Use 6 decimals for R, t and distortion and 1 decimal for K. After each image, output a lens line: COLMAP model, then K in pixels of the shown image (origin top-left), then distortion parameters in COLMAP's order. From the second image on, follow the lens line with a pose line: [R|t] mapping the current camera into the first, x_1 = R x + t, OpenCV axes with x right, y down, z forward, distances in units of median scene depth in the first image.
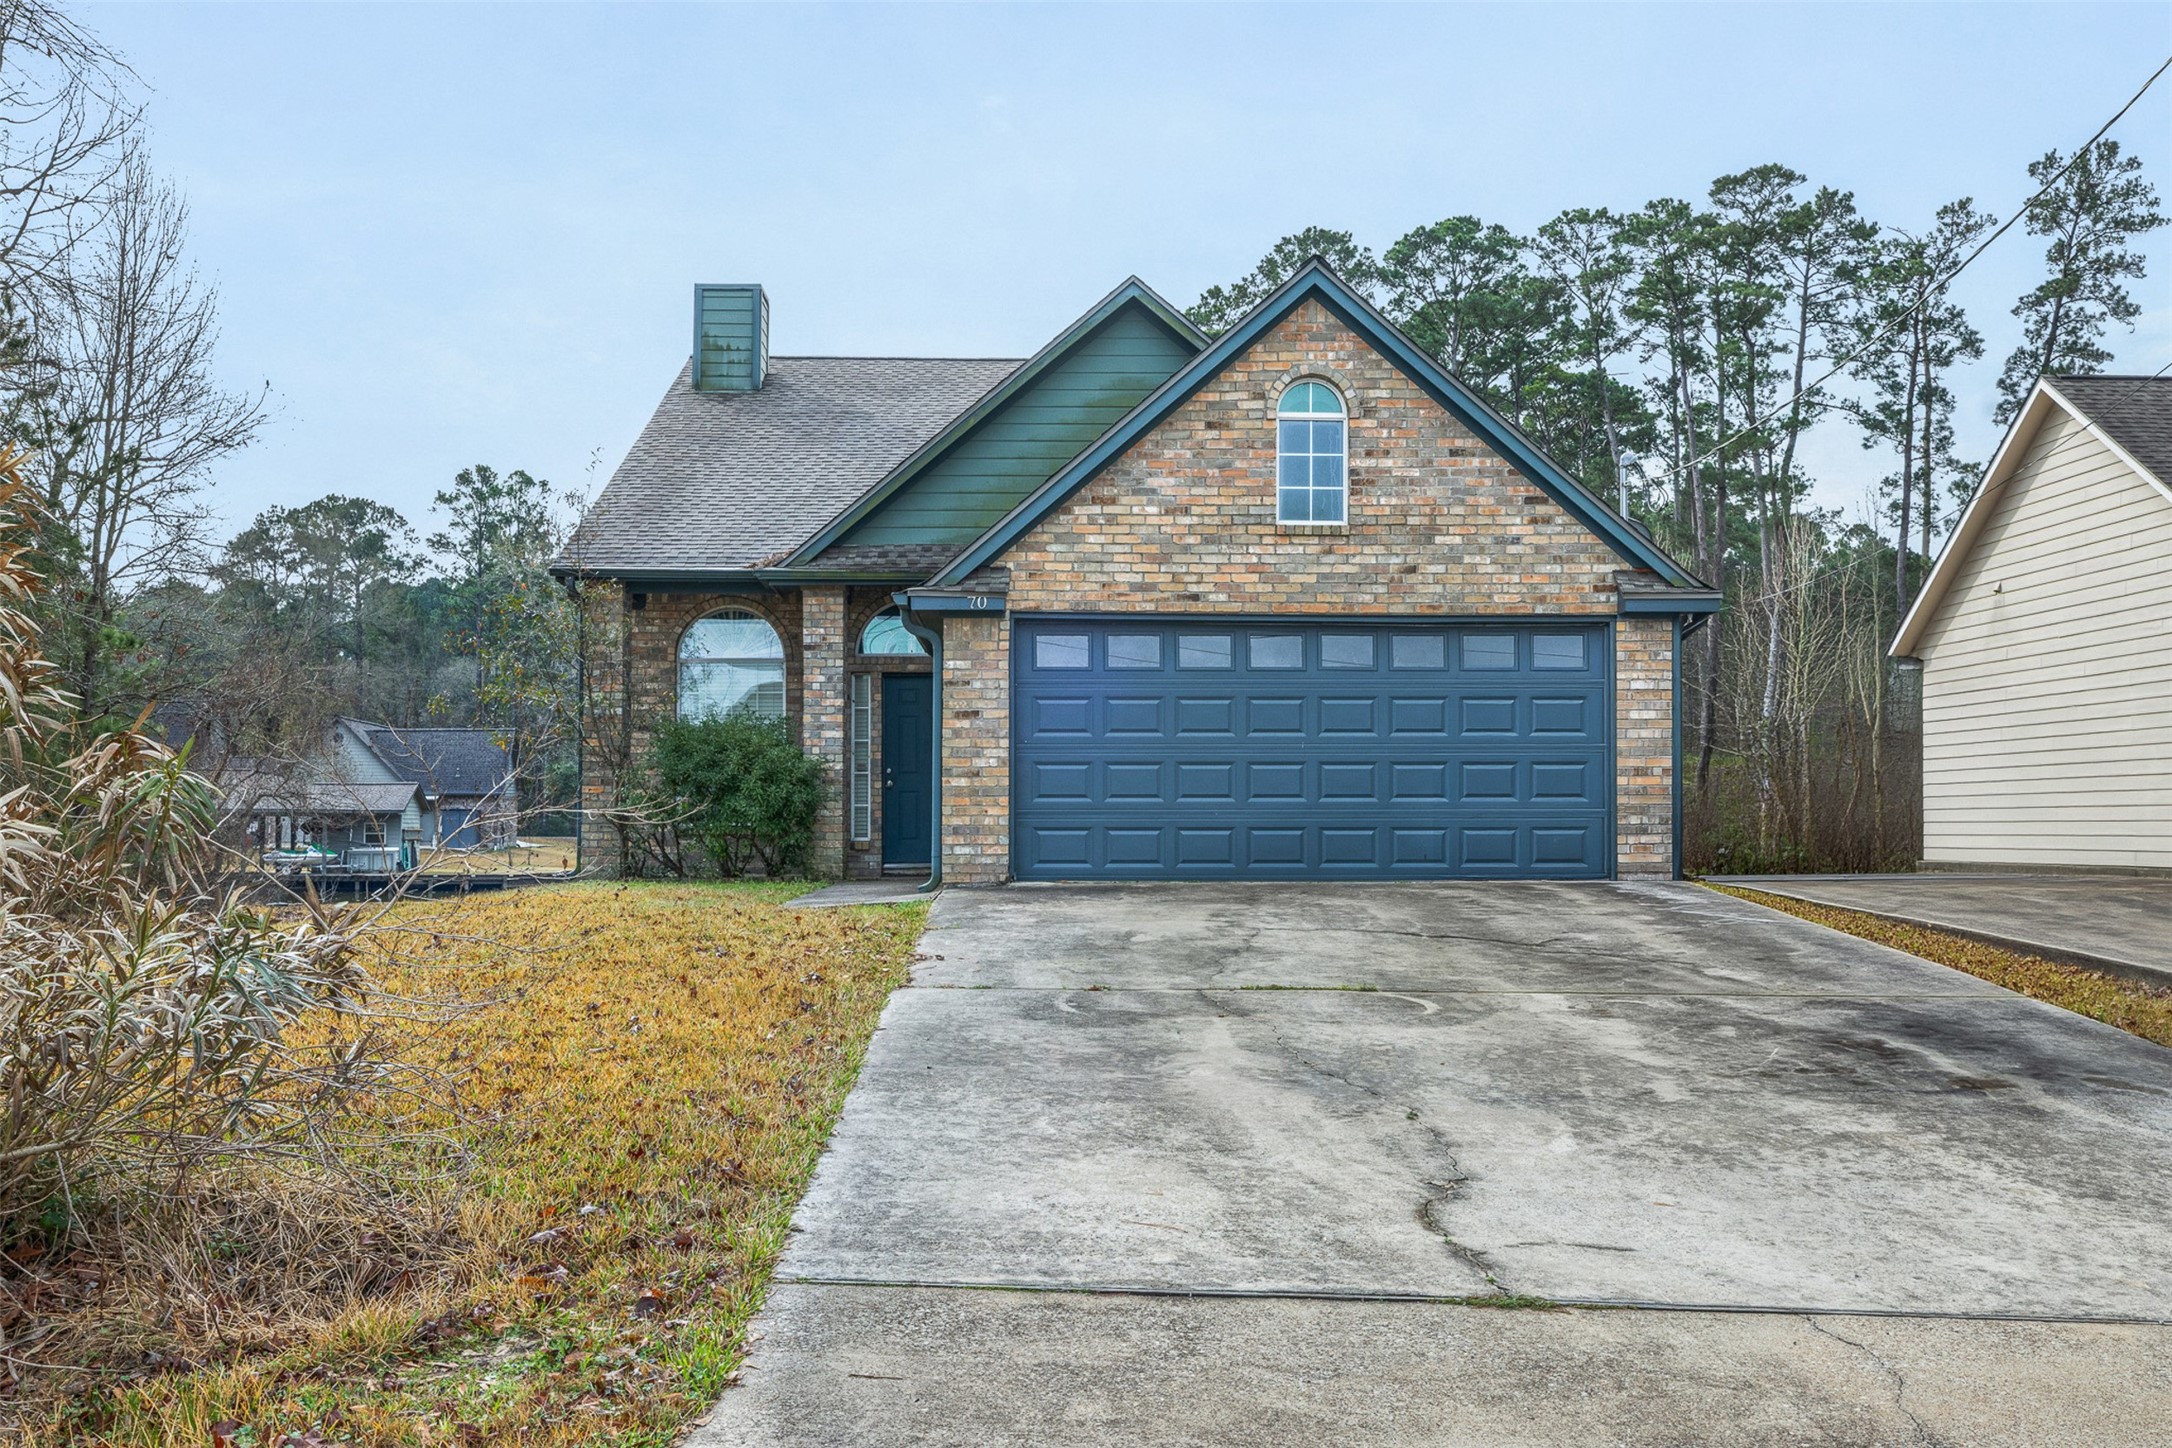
lens RADIAL K [[2104.0, 0, 1086.0], [0, 2104.0, 724.0], [0, 0, 1]] dist [-0.003235, 0.008697]
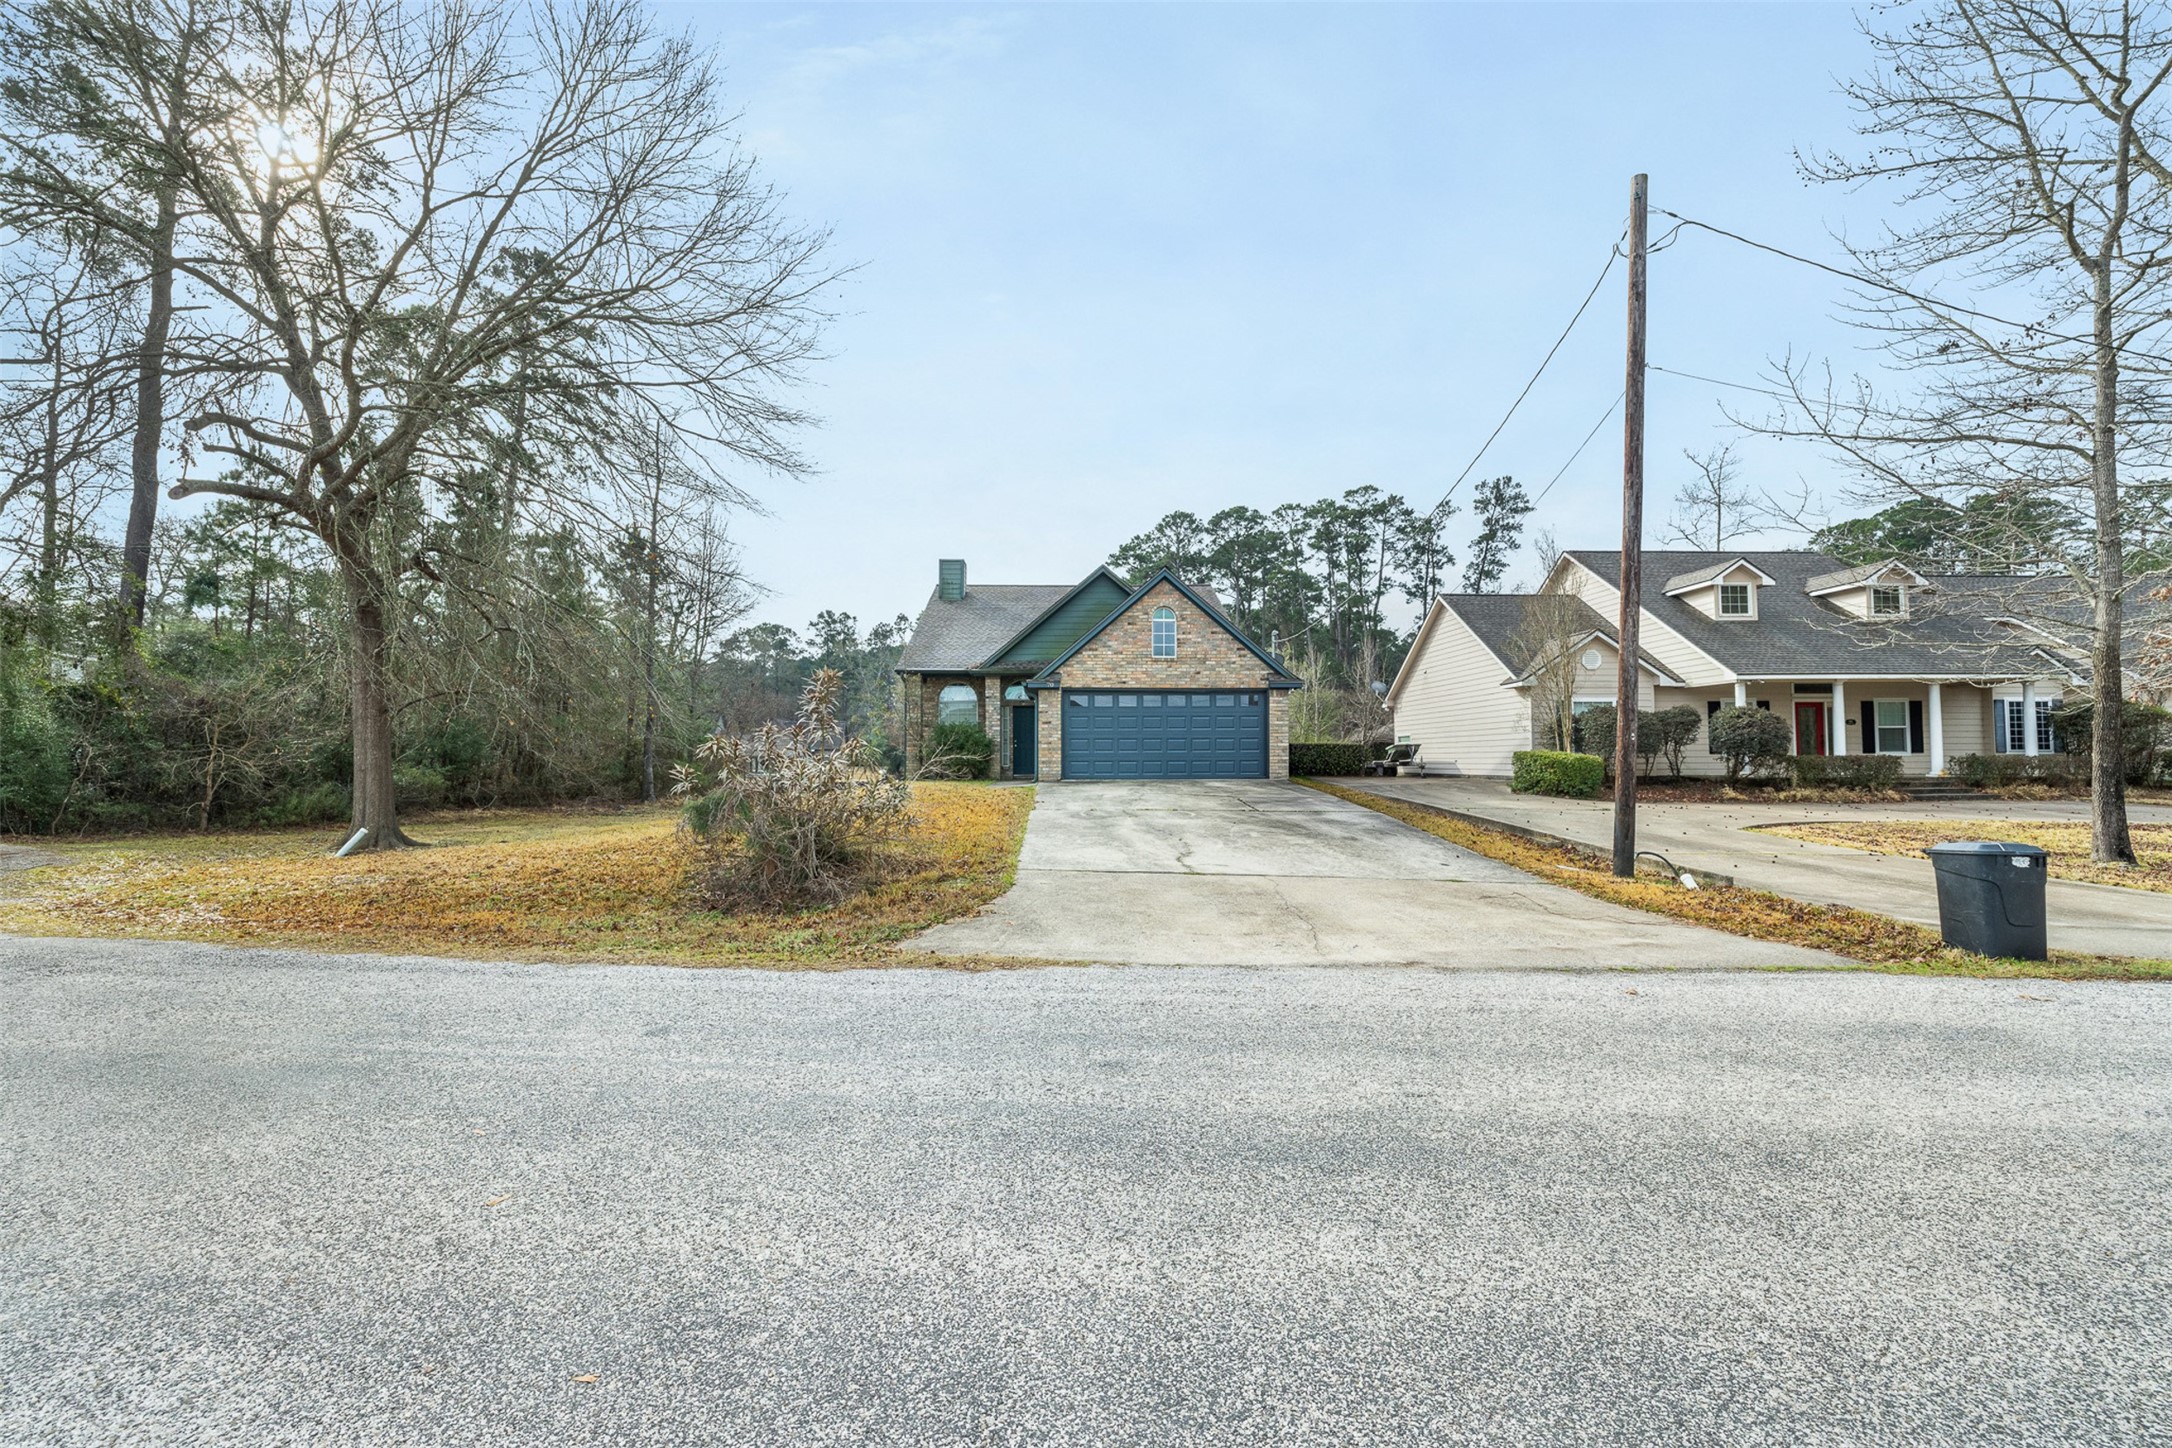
lens RADIAL K [[914.9, 0, 1086.0], [0, 914.9, 724.0], [0, 0, 1]] dist [0.007266, -0.000737]
pose [[0.999990, -0.002860, 0.003479, -0.003700], [0.002834, 0.999969, 0.007309, -0.007161], [-0.003500, -0.007299, 0.999967, -0.163811]]
